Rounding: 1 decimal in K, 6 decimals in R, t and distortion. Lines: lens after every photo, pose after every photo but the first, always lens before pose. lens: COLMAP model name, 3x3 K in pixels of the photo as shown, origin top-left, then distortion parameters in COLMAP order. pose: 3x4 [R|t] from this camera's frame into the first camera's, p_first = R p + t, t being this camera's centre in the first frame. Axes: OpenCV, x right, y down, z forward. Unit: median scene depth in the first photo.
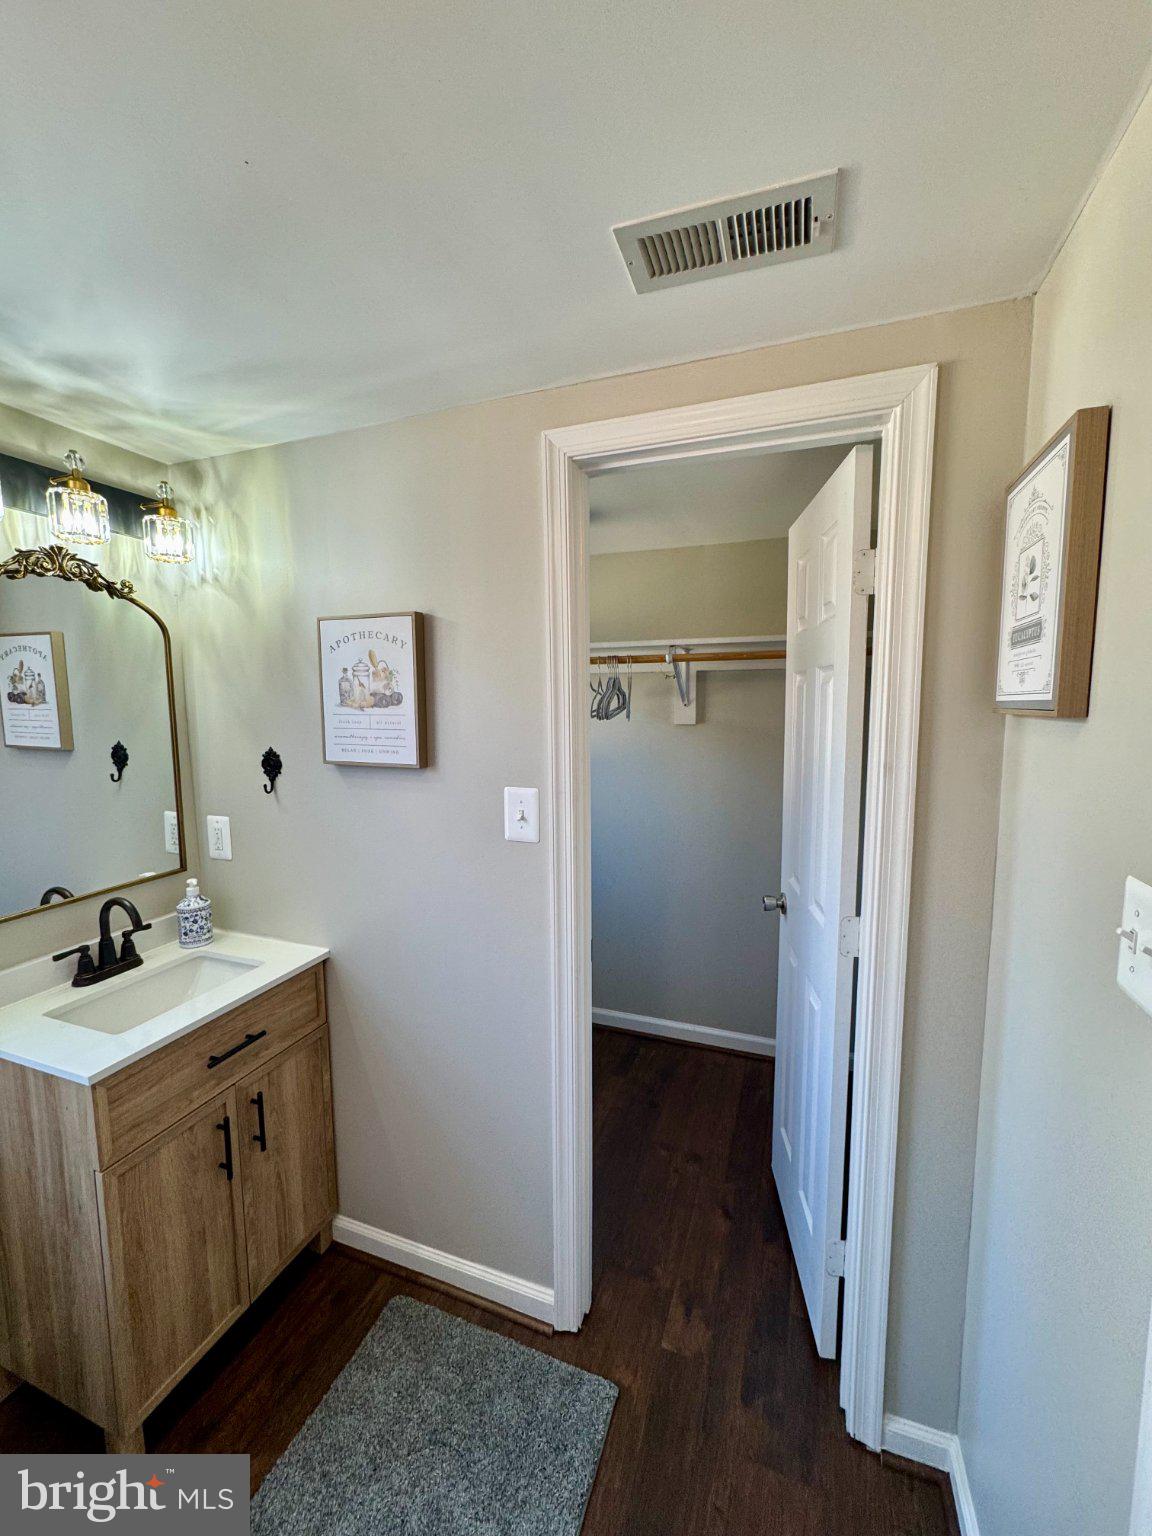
lens RADIAL K [[606.4, 0, 576.0], [0, 606.4, 768.0], [0, 0, 1]] dist [-0.006109, 0.000166]
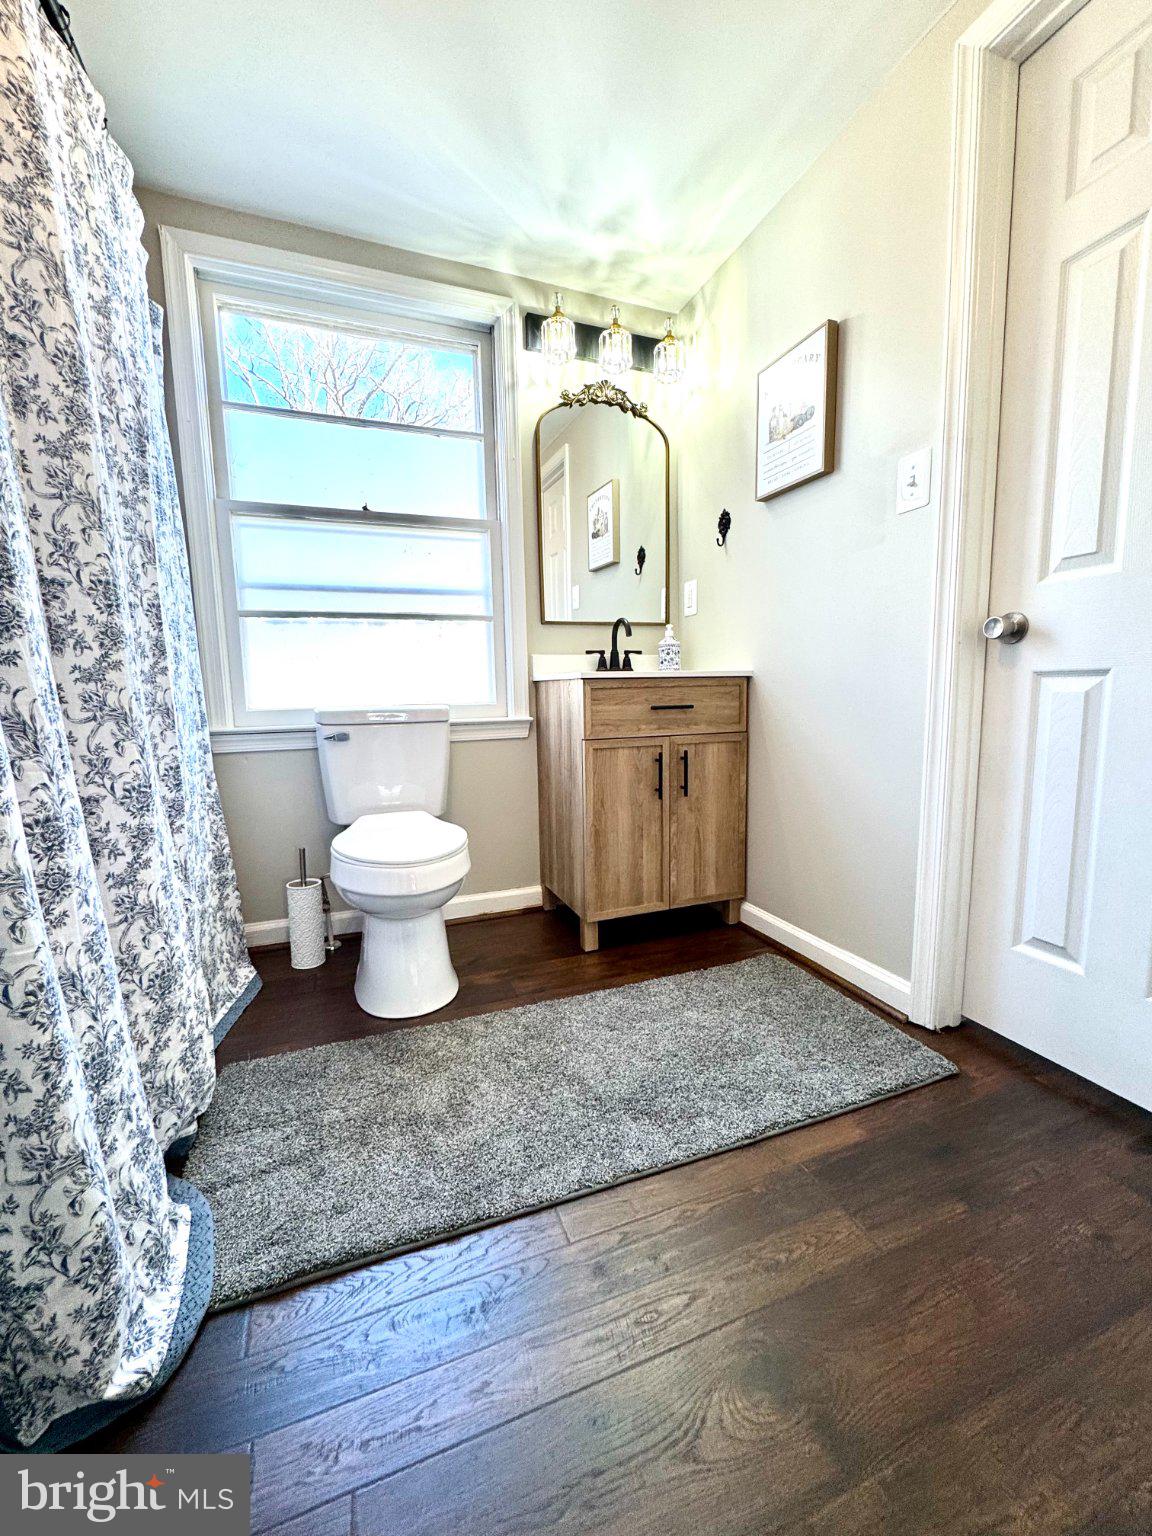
lens RADIAL K [[617.3, 0, 588.5], [0, 617.3, 766.4], [0, 0, 1]] dist [0.000009, 0.000212]
pose [[0.675318, 0.083263, -0.732811, 0.308355], [-0.061928, 0.996500, 0.056155, 0.480518], [0.734922, 0.007459, 0.678111, -0.070581]]
